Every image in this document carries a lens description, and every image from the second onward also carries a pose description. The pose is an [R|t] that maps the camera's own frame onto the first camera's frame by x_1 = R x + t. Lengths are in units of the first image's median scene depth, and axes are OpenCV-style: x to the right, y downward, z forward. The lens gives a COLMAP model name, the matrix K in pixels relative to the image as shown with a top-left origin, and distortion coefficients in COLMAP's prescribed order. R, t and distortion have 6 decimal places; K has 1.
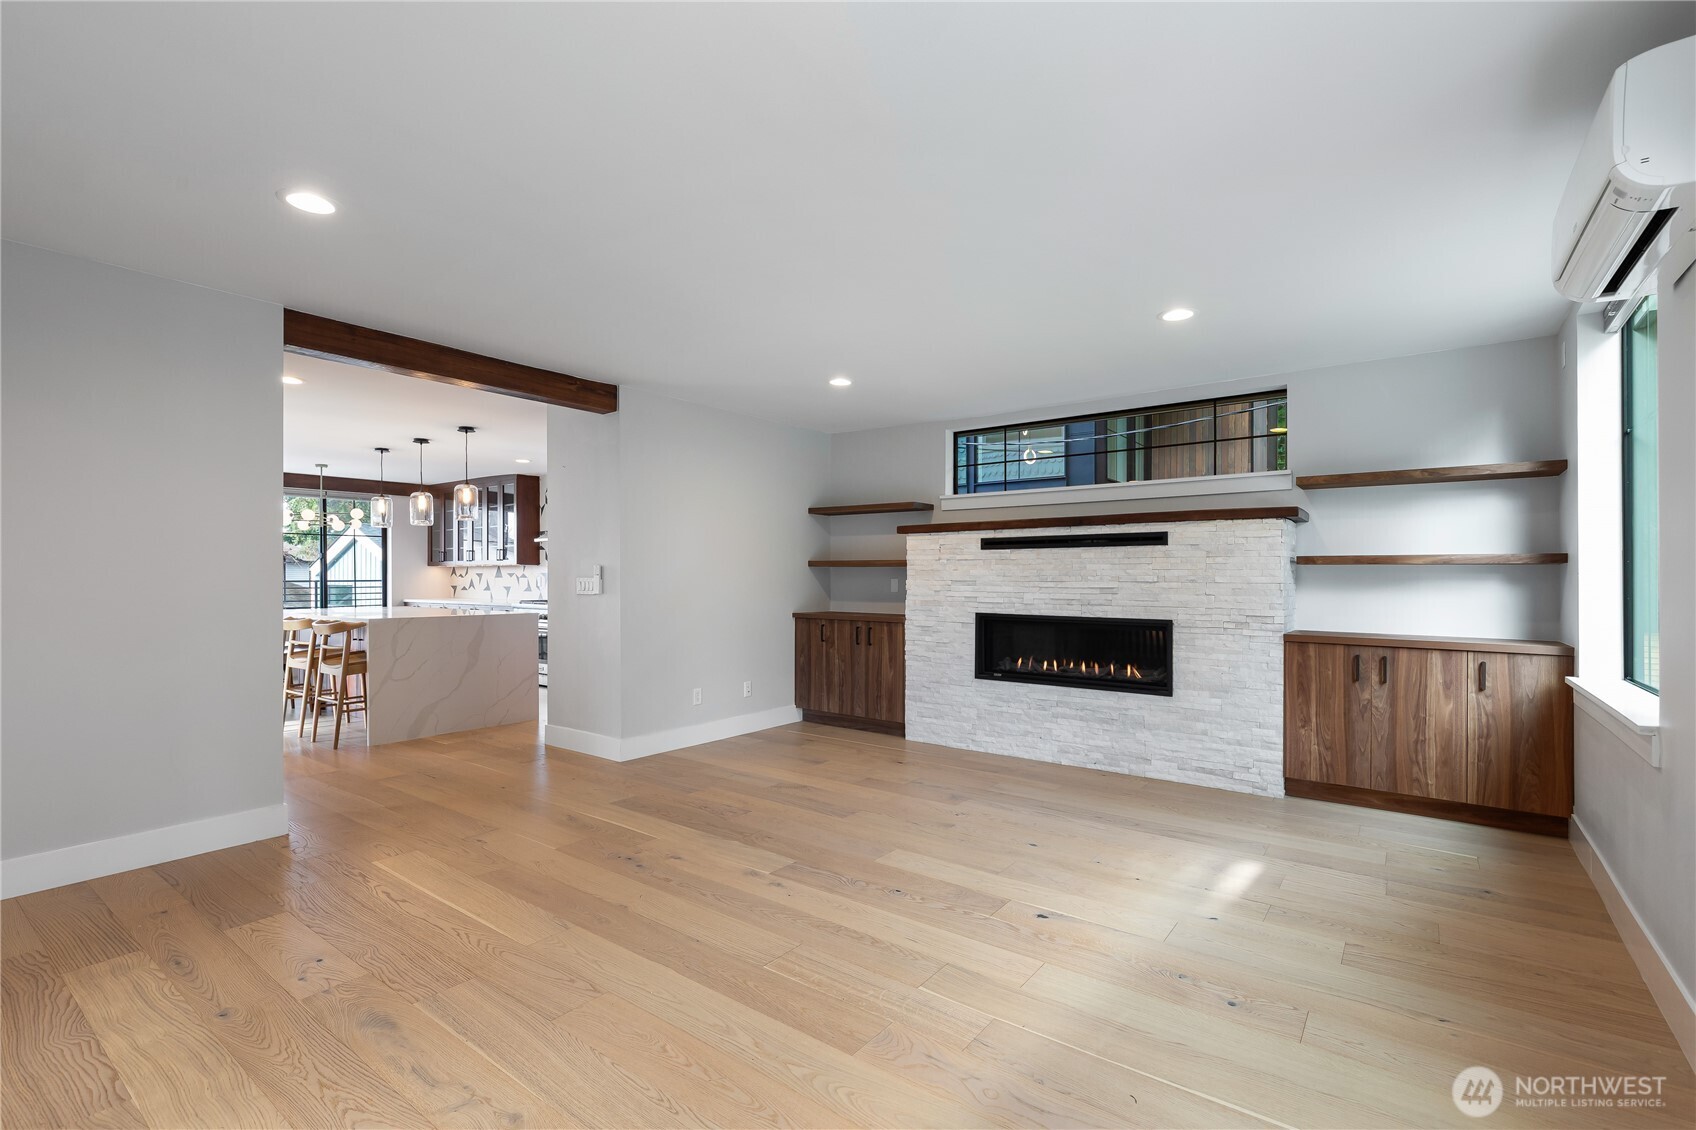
lens RADIAL K [[765.3, 0, 848.0], [0, 765.3, 565.0], [0, 0, 1]] dist [0.000475, -0.000155]
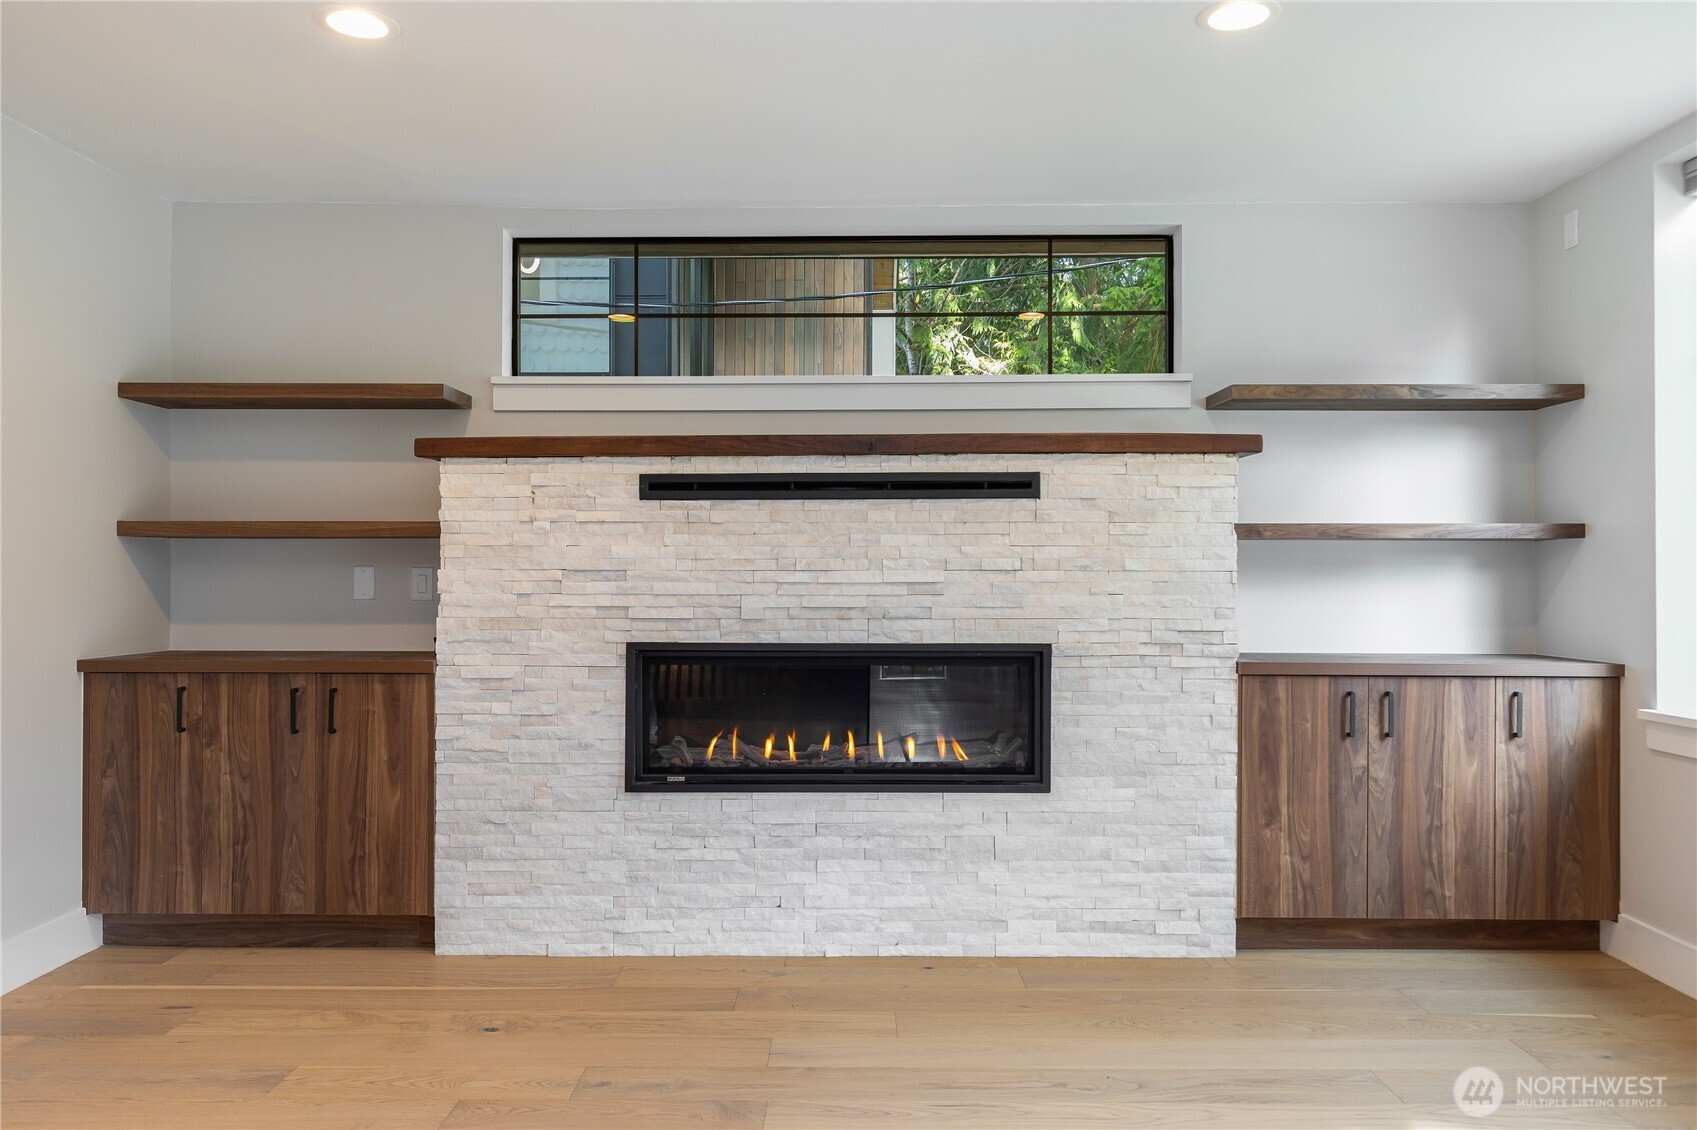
lens RADIAL K [[1234.4, 0, 846.5], [0, 1234.4, 560.6], [0, 0, 1]] dist [-0.000406, 0.005768]
pose [[0.802581, 0.001796, 0.596540, -0.187780], [-0.006216, 0.999966, 0.005353, 0.012765], [-0.596510, -0.008005, 0.802566, 0.429707]]
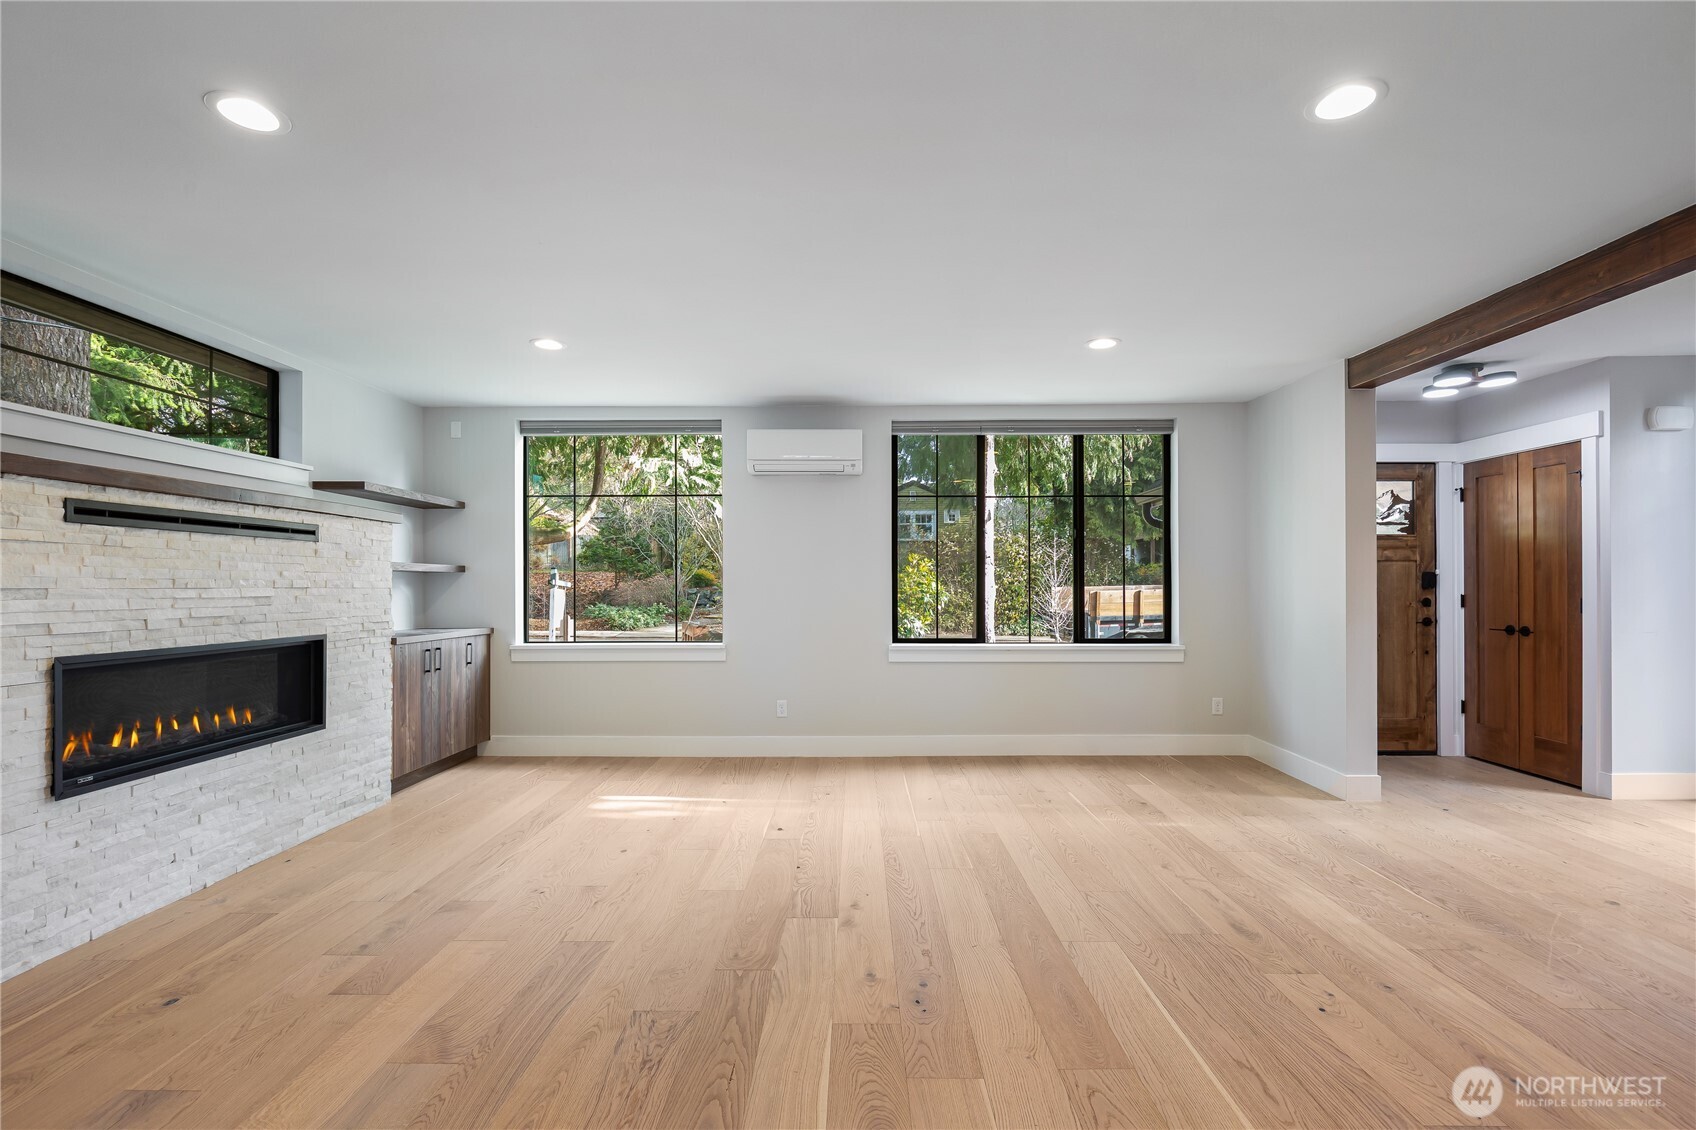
lens RADIAL K [[787.3, 0, 851.4], [0, 787.3, 584.2], [0, 0, 1]] dist [-0.013259, 0.000568]
pose [[-0.595028, -0.002445, 0.803701, -0.593916], [-0.015152, 0.999852, -0.008176, 0.017635], [-0.803562, -0.017043, -0.594977, 1.081699]]
